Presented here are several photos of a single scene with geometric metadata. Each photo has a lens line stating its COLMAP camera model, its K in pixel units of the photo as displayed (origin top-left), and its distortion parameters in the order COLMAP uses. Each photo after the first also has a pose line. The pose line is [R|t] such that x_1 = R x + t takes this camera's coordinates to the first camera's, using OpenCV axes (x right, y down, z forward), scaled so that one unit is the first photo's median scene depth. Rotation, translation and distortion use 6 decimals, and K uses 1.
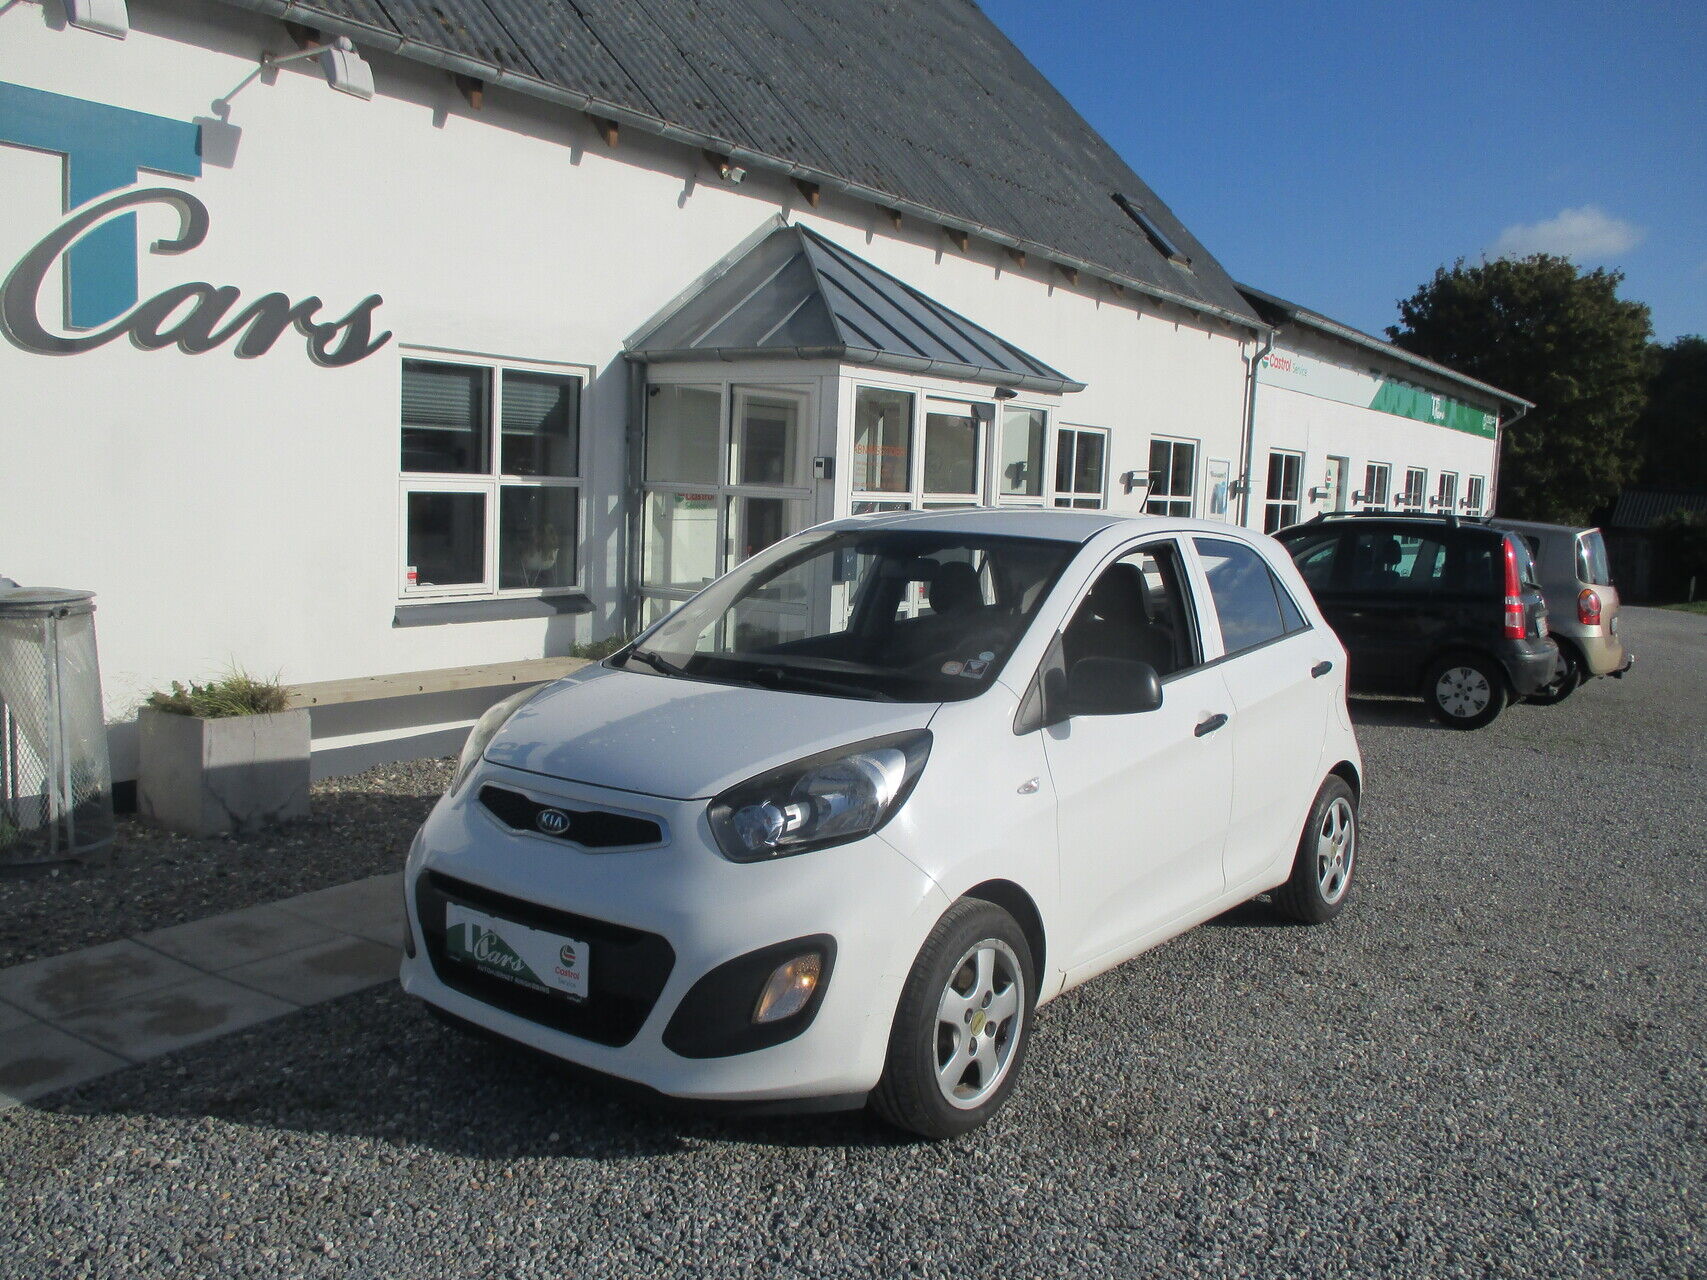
lens RADIAL K [[1451.4, 0, 853.5], [0, 1451.4, 640.0], [0, 0, 1]] dist [-0.019213, -0.004279]
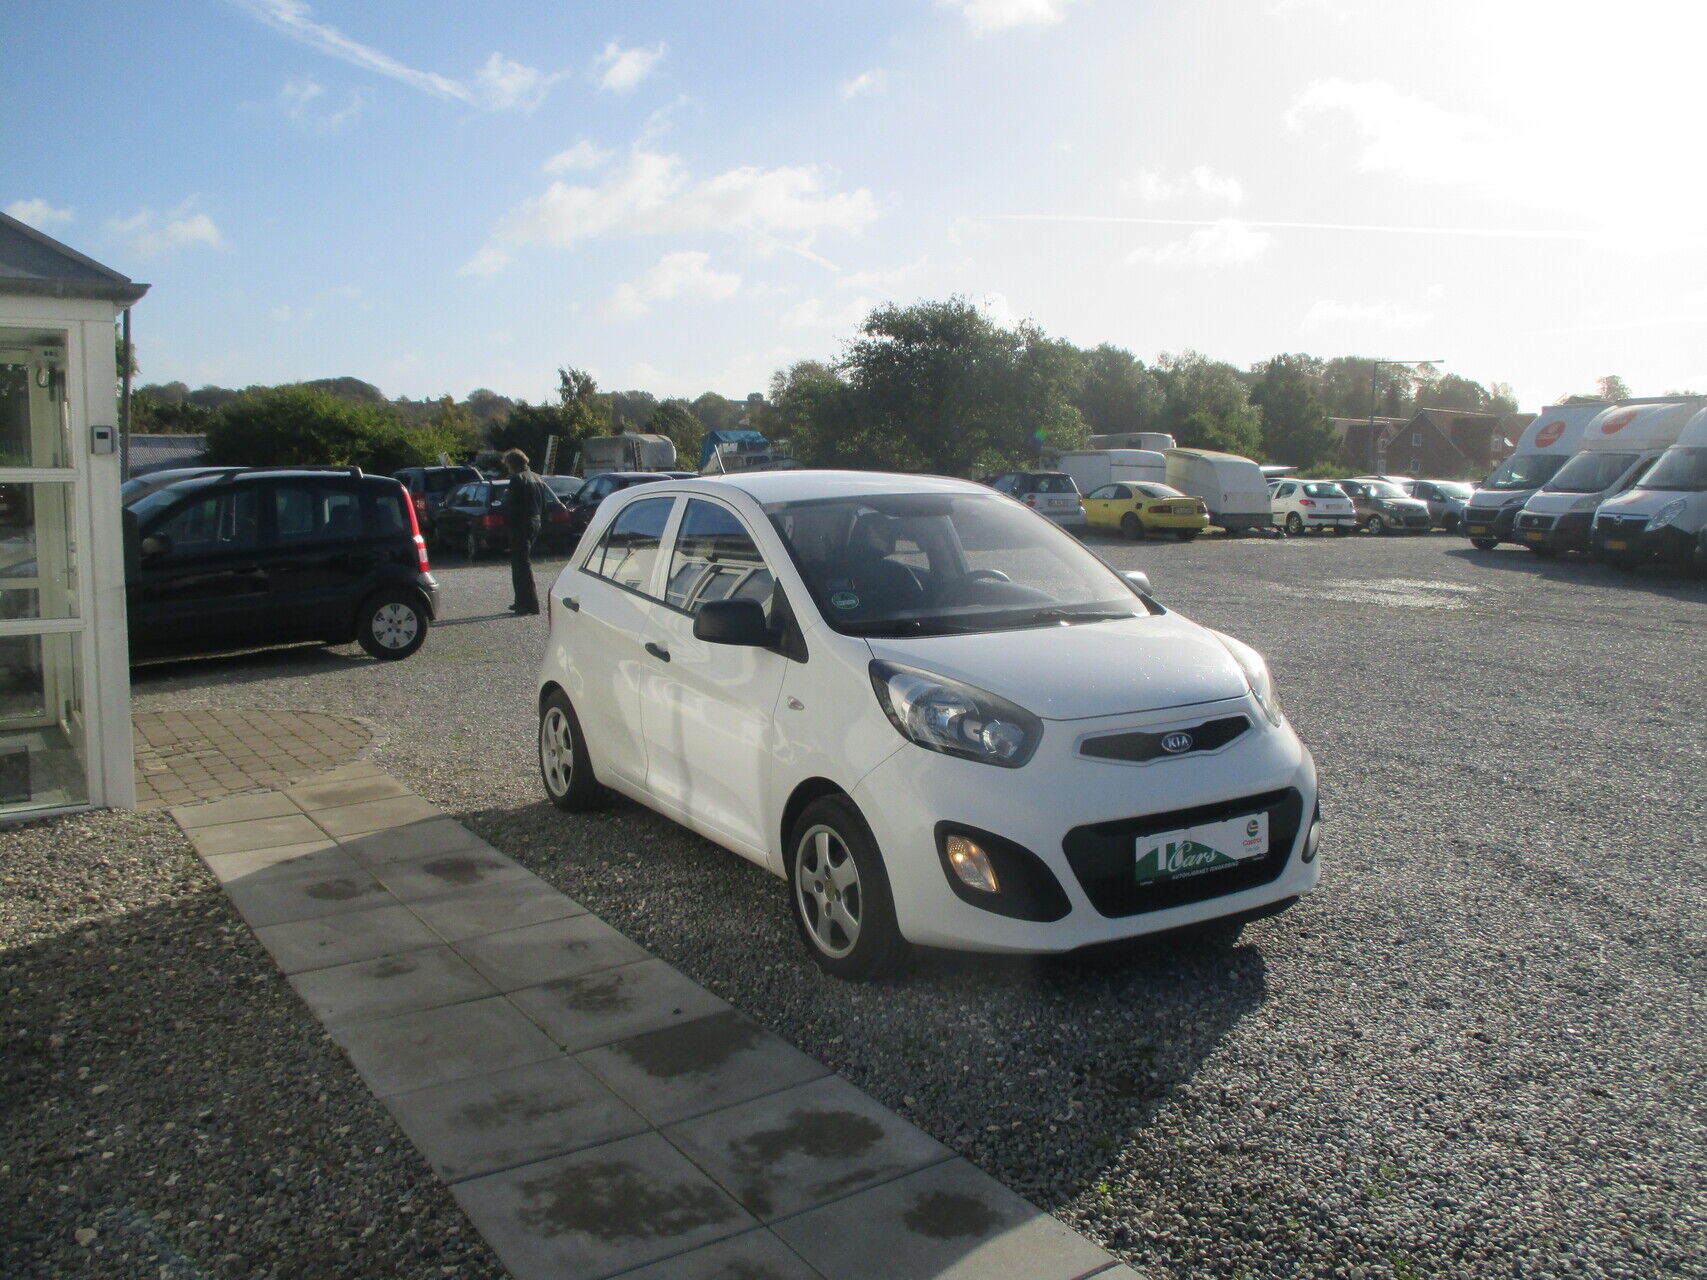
lens RADIAL K [[1441.0, 0, 853.5], [0, 1441.0, 640.0], [0, 0, 1]] dist [0.001618, -0.005285]
pose [[0.349666, -0.151018, 0.924623, -0.647836], [0.110344, 0.986692, 0.119426, -0.062831], [-0.930354, 0.060267, 0.361677, 0.367421]]
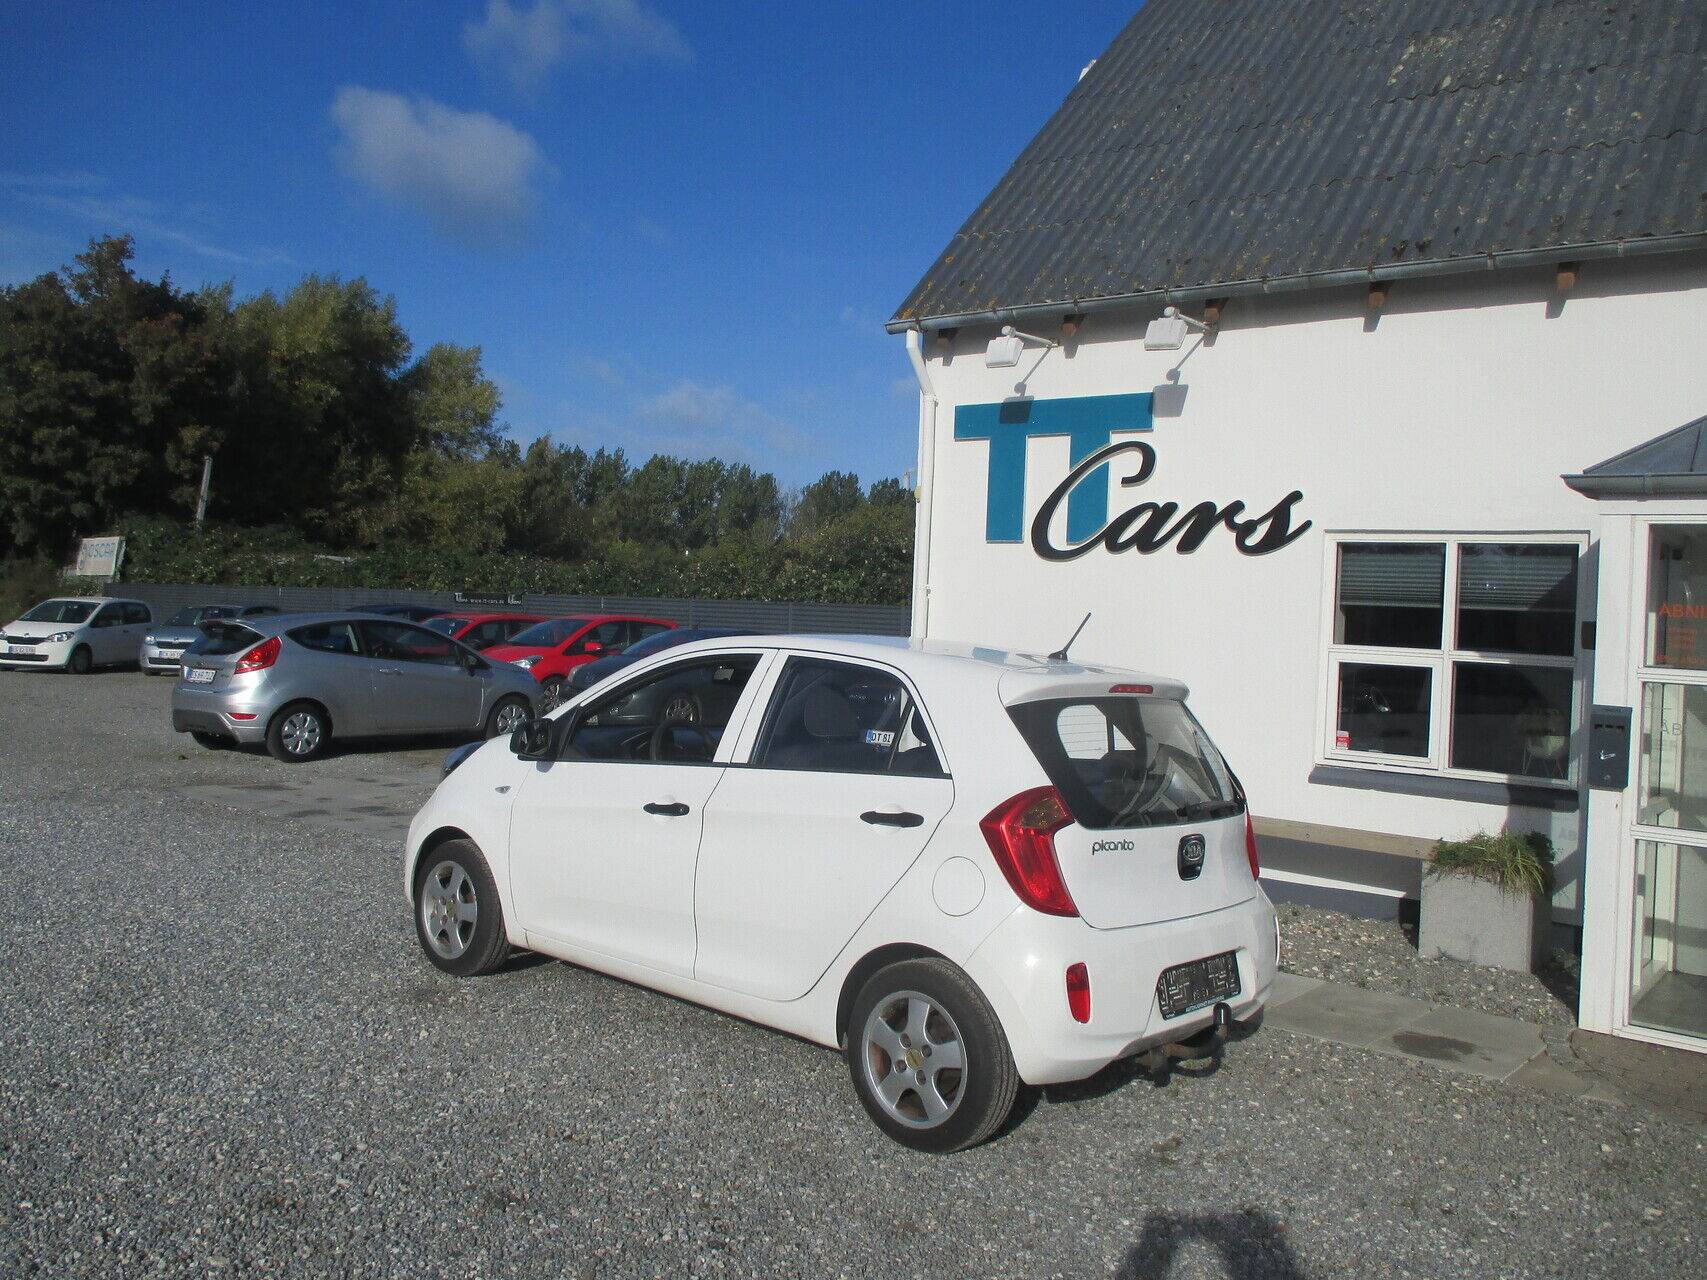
lens RADIAL K [[1452.0, 0, 853.5], [0, 1452.0, 640.0], [0, 0, 1]] dist [0.023233, 0.002860]
pose [[-0.048202, -0.015325, -0.998720, 0.821457], [-0.159419, 0.987183, -0.007454, -0.052210], [0.986034, 0.158855, -0.050028, 0.694950]]
